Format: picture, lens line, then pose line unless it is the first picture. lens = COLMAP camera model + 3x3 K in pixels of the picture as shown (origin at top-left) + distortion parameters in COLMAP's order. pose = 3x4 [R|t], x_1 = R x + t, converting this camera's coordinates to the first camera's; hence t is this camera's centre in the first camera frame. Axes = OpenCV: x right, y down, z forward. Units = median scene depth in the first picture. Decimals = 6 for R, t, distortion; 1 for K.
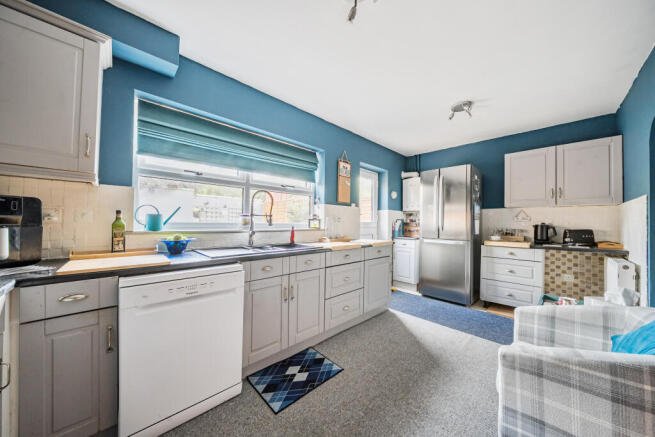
lens RADIAL K [[225.0, 0, 316.2], [0, 225.0, 218.7], [0, 0, 1]] dist [-0.003023, -0.000113]
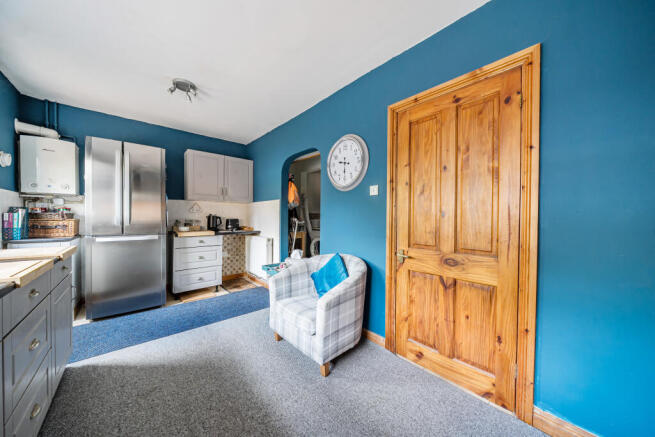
lens RADIAL K [[225.0, 0, 326.8], [0, 225.0, 218.7], [0, 0, 1]] dist [-0.003023, -0.000113]
pose [[0.004757, -0.020743, 0.999774, -0.234275], [-0.023818, 0.999499, 0.020851, 0.002928], [-0.999705, -0.023912, 0.004260, 0.359394]]
